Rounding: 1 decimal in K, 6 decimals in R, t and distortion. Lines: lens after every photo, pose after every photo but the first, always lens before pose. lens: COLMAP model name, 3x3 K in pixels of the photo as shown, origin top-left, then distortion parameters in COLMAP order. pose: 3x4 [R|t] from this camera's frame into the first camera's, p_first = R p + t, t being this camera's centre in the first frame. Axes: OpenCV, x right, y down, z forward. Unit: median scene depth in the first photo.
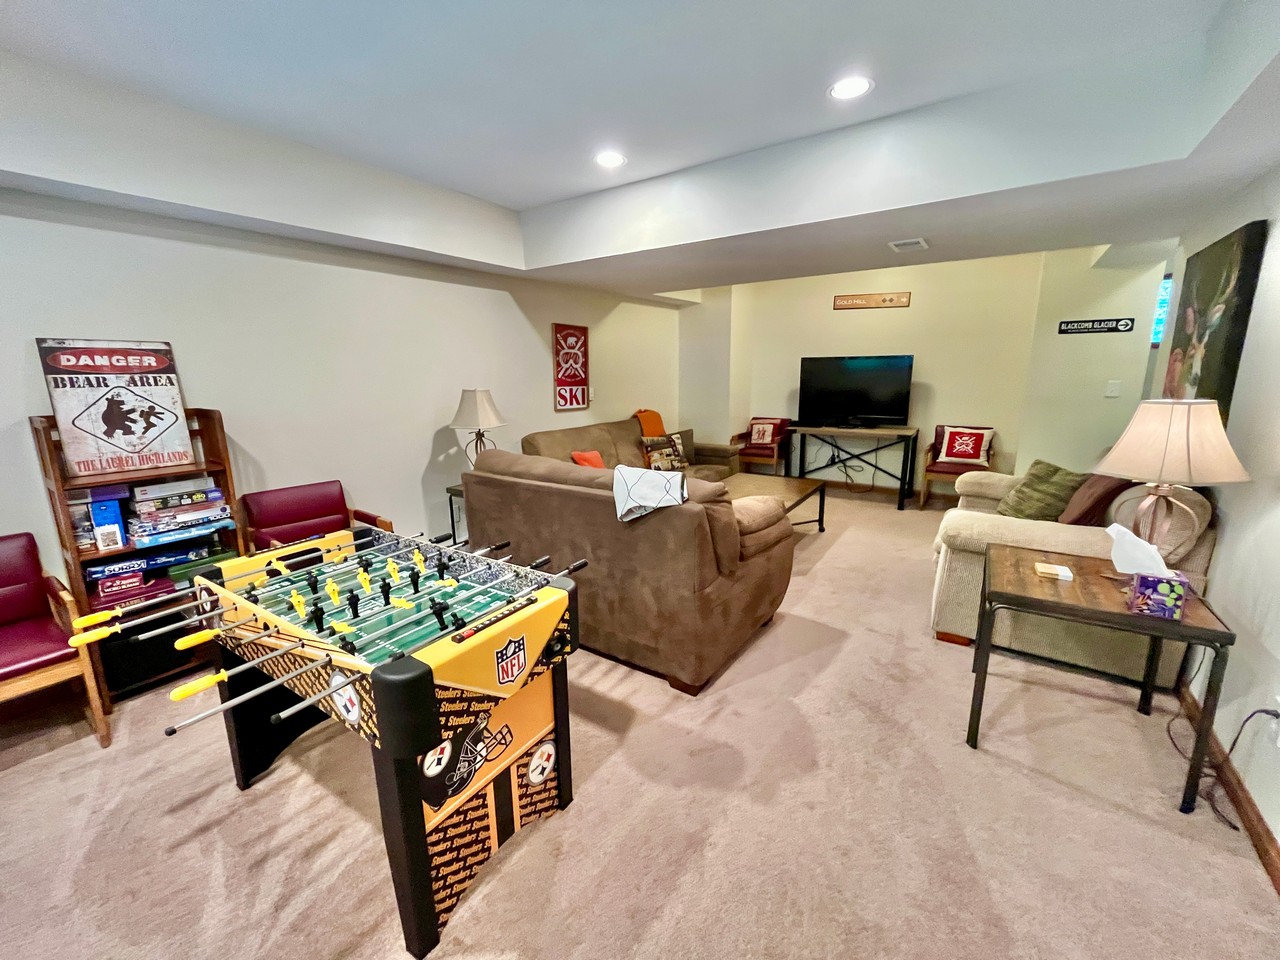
lens RADIAL K [[525.0, 0, 644.0], [0, 525.0, 478.6], [0, 0, 1]] dist [-0.000711, -0.000733]
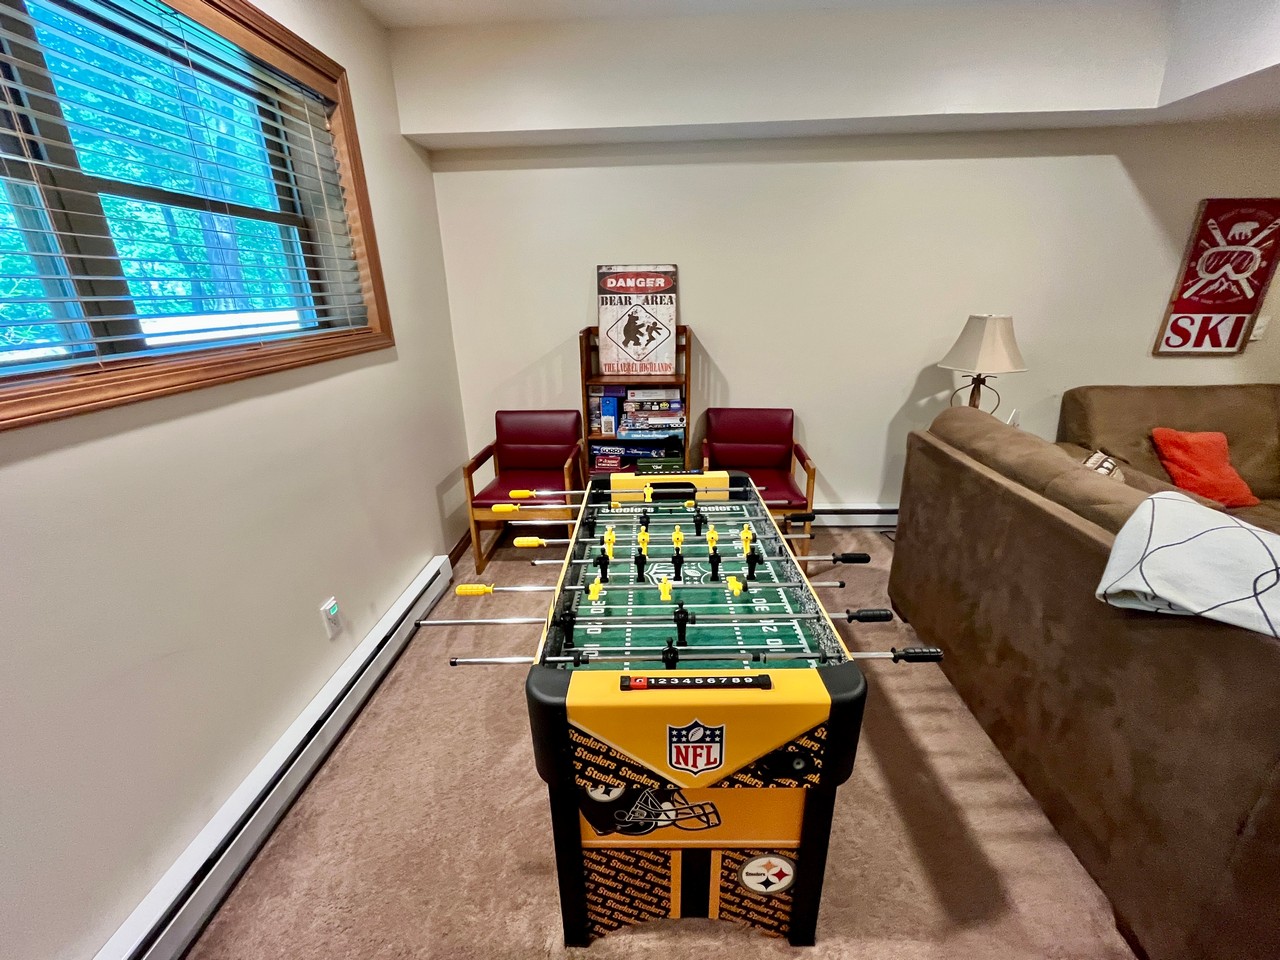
lens RADIAL K [[525.0, 0, 641.0], [0, 525.0, 478.0], [0, 0, 1]] dist [-0.000711, -0.000733]
pose [[0.527986, 0.291273, -0.797741, 0.094308], [-0.161071, 0.956640, 0.242686, -0.089187], [0.833838, 0.000358, 0.552008, 0.340413]]
